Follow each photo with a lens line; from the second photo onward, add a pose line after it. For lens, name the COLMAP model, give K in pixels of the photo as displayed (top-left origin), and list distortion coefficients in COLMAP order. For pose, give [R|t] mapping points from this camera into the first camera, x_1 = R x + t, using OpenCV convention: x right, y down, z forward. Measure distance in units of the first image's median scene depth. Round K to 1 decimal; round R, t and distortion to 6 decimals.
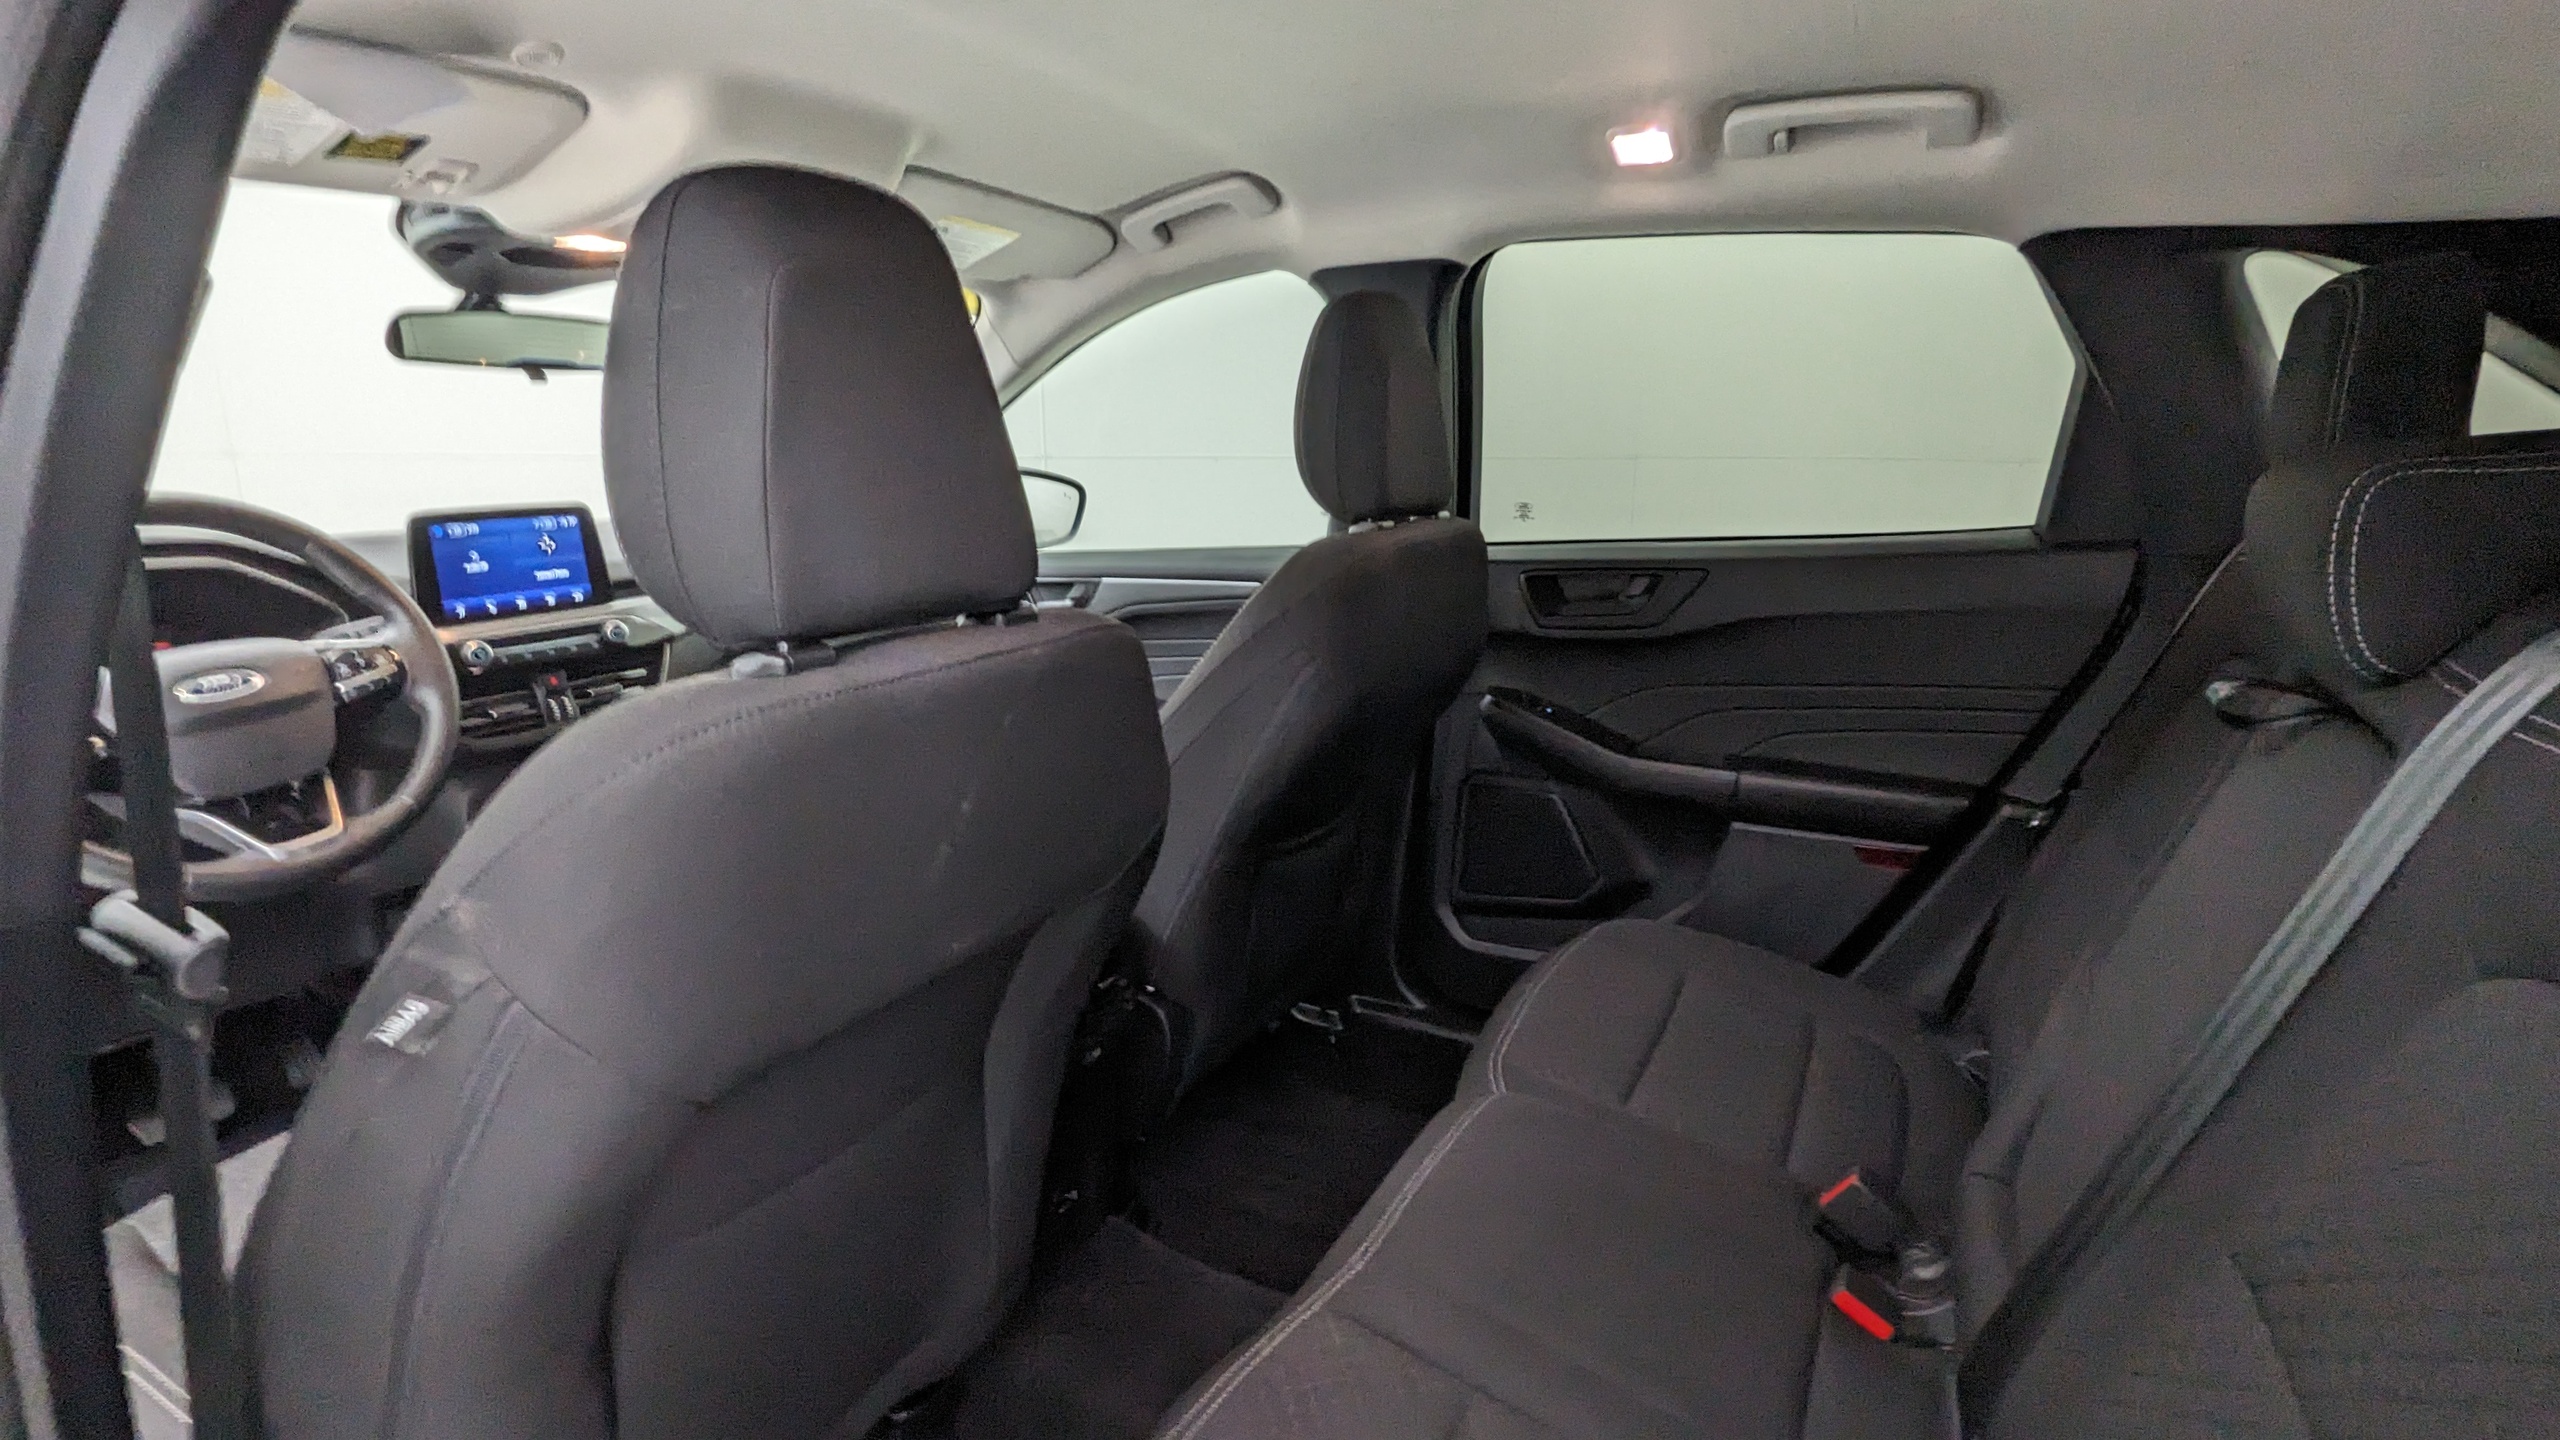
lens RADIAL K [[1245.1, 0, 1280.0], [0, 1245.1, 720.0], [0, 0, 1]] dist [0.019230, -0.017564]
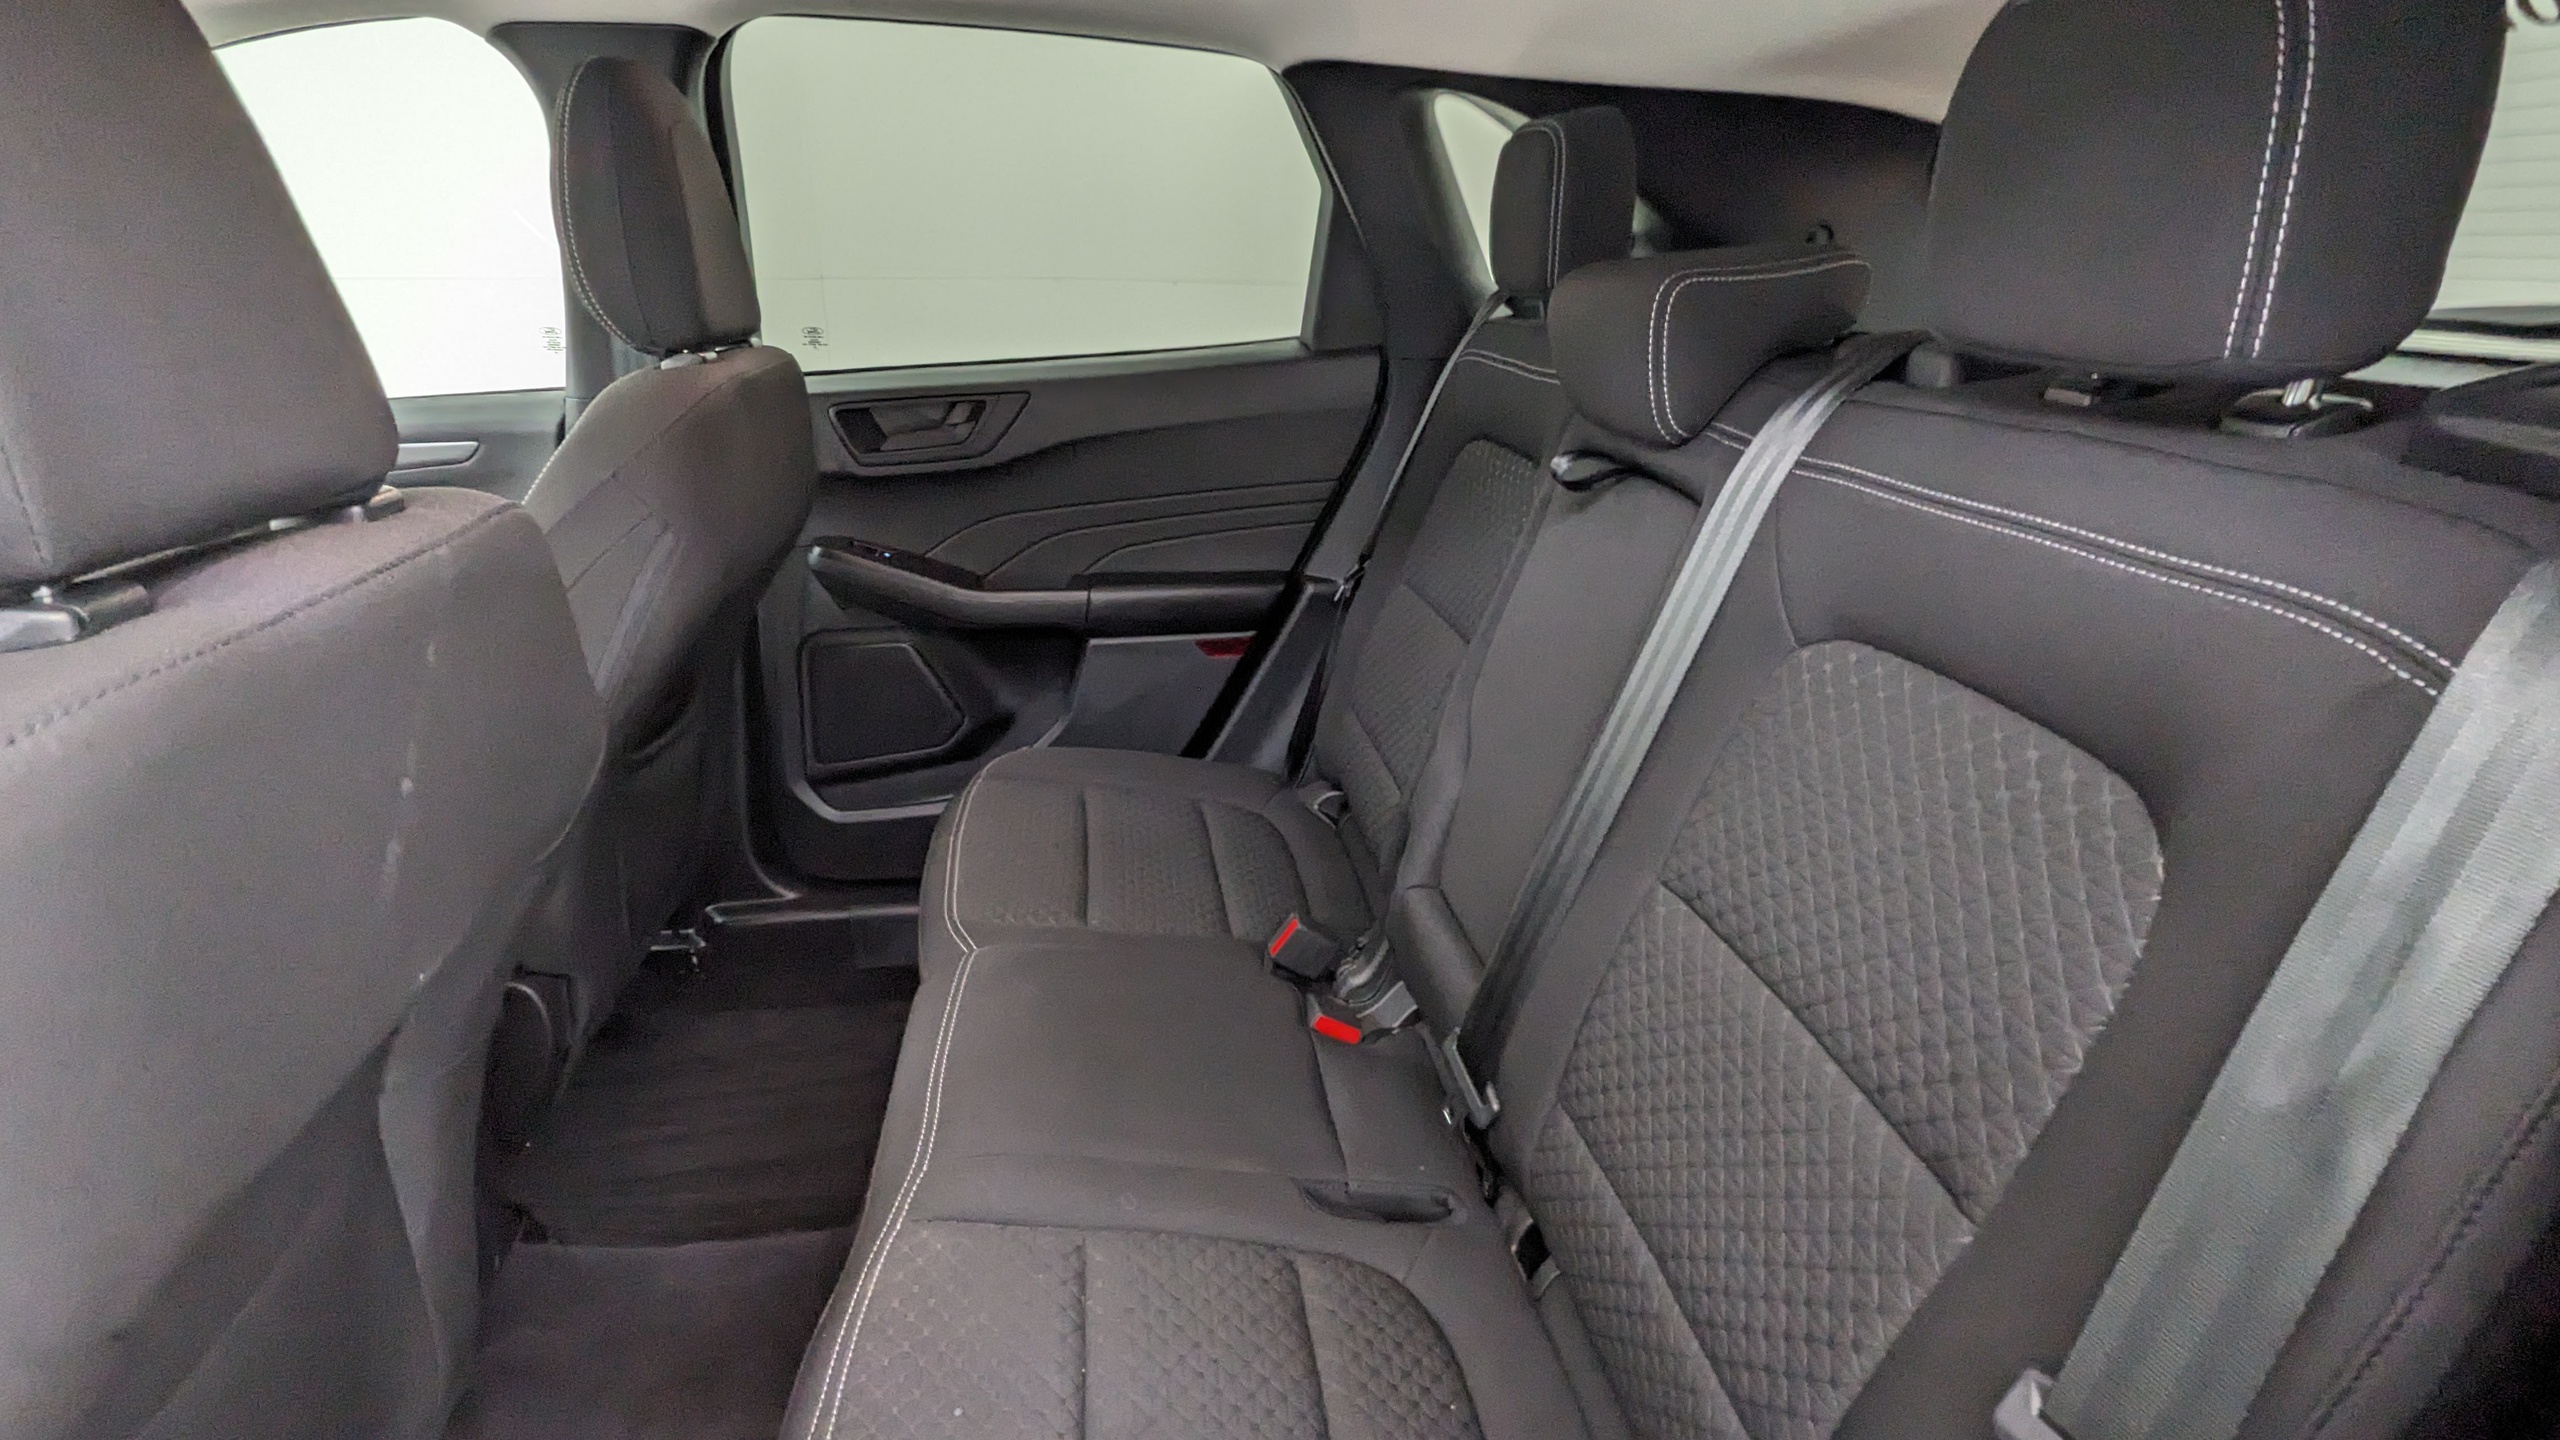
lens RADIAL K [[1245.1, 0, 1280.0], [0, 1245.1, 720.0], [0, 0, 1]] dist [0.019230, -0.017564]
pose [[0.795840, -0.204778, 0.569829, -0.124513], [0.127757, 0.976679, 0.172557, -0.012073], [-0.591876, -0.064527, 0.803442, 0.070841]]
